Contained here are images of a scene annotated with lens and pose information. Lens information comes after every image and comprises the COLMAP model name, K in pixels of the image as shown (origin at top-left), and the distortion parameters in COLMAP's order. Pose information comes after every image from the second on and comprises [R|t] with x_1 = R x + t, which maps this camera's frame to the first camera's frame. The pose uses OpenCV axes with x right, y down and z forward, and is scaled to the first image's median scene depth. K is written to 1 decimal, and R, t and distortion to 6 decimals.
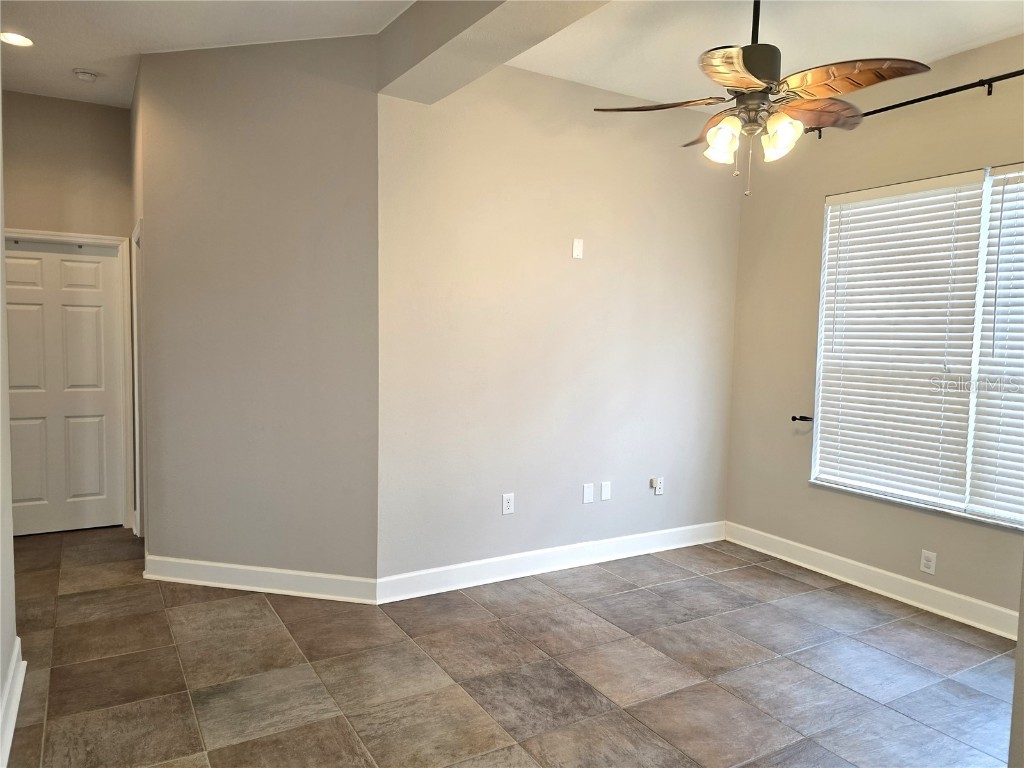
lens RADIAL K [[699.1, 0, 512.0], [0, 699.1, 384.0], [0, 0, 1]] dist [0.020465, -0.006378]
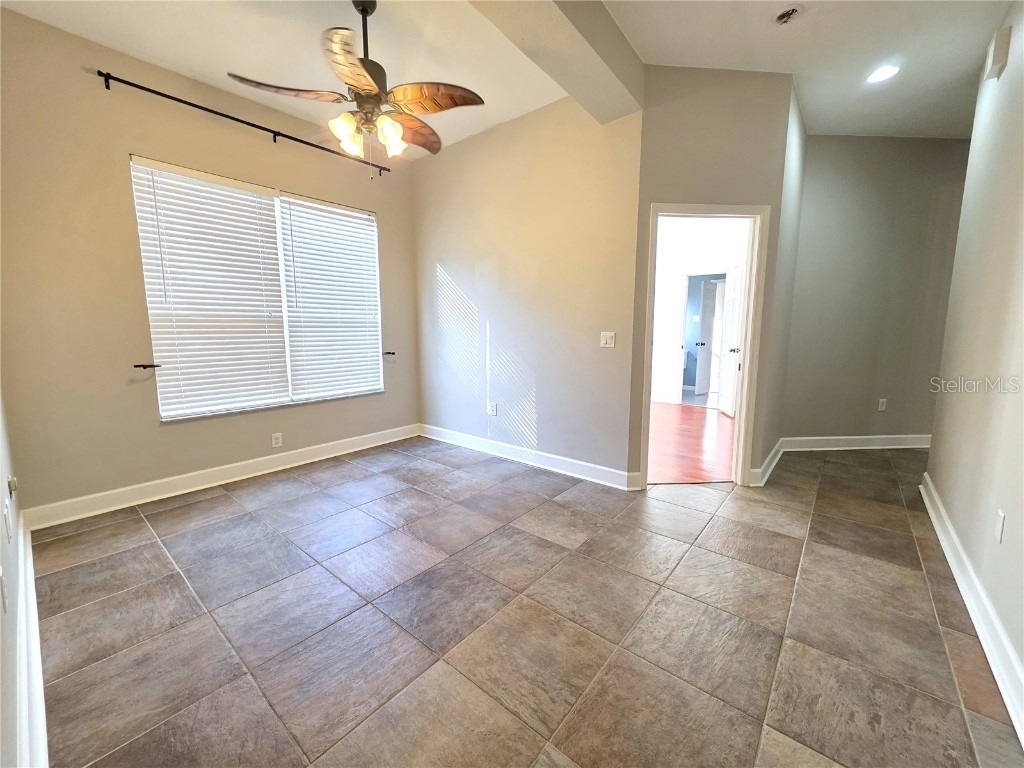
lens RADIAL K [[405.4, 0, 511.1], [0, 405.4, 376.5], [0, 0, 1]] dist [0.008812, -0.000067]
pose [[-0.328631, -0.138526, 0.934244, -0.430448], [0.059676, 0.984163, 0.166919, -0.007182], [-0.942571, 0.110607, -0.315160, 0.822760]]
